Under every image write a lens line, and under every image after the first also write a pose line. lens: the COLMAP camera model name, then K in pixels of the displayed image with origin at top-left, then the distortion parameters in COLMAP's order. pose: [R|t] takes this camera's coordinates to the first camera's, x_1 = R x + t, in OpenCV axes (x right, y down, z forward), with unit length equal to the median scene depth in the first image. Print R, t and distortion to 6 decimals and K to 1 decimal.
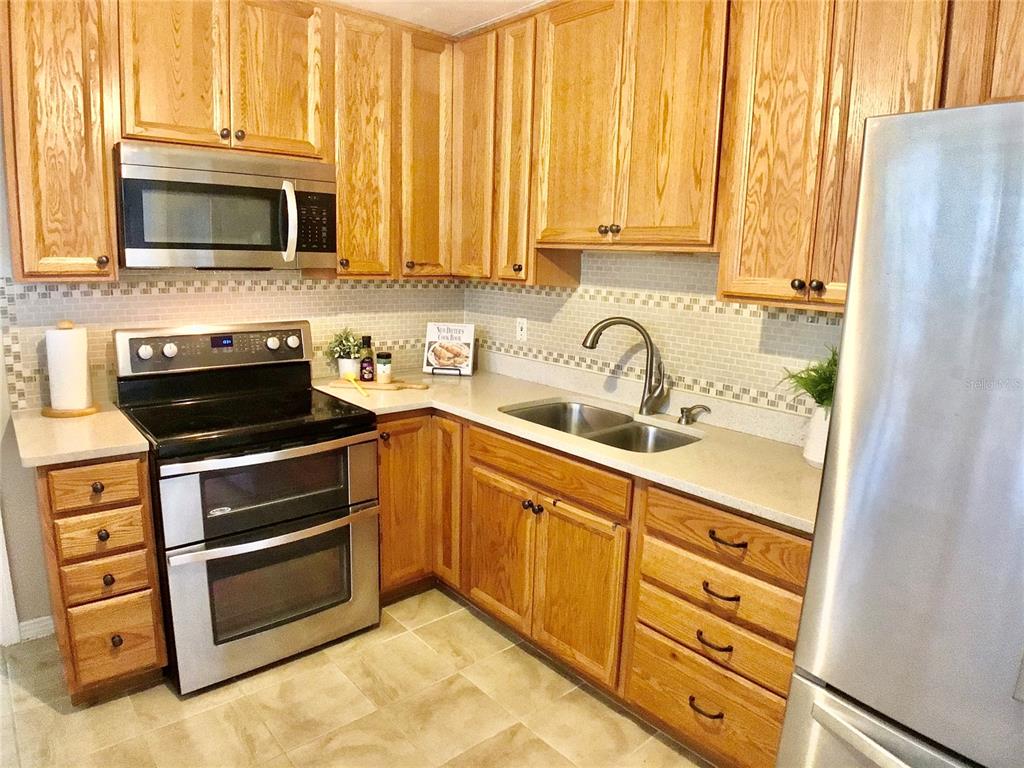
lens RADIAL K [[643.7, 0, 512.0], [0, 643.7, 384.0], [0, 0, 1]] dist [-0.070845, -0.005386]
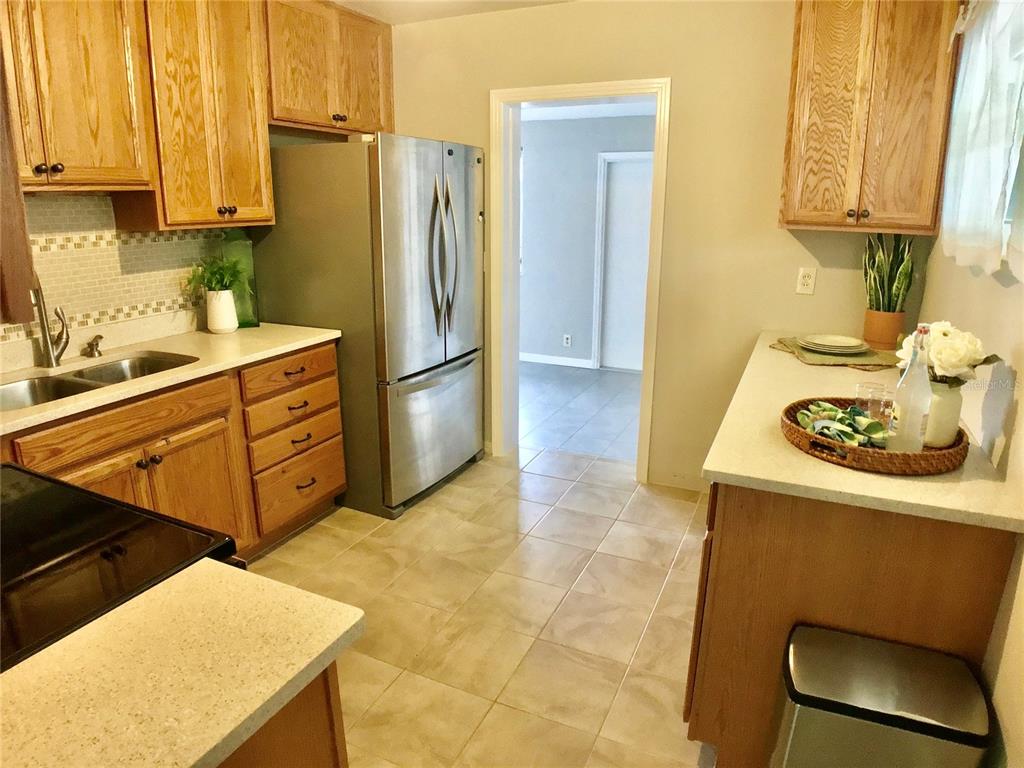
lens RADIAL K [[643.7, 0, 512.0], [0, 643.7, 384.0], [0, 0, 1]] dist [-0.070845, -0.005386]
pose [[-0.404782, -0.280977, 0.870174, -1.091979], [0.161195, 0.914792, 0.370368, -0.198244], [-0.900093, 0.290186, -0.324999, 0.874995]]
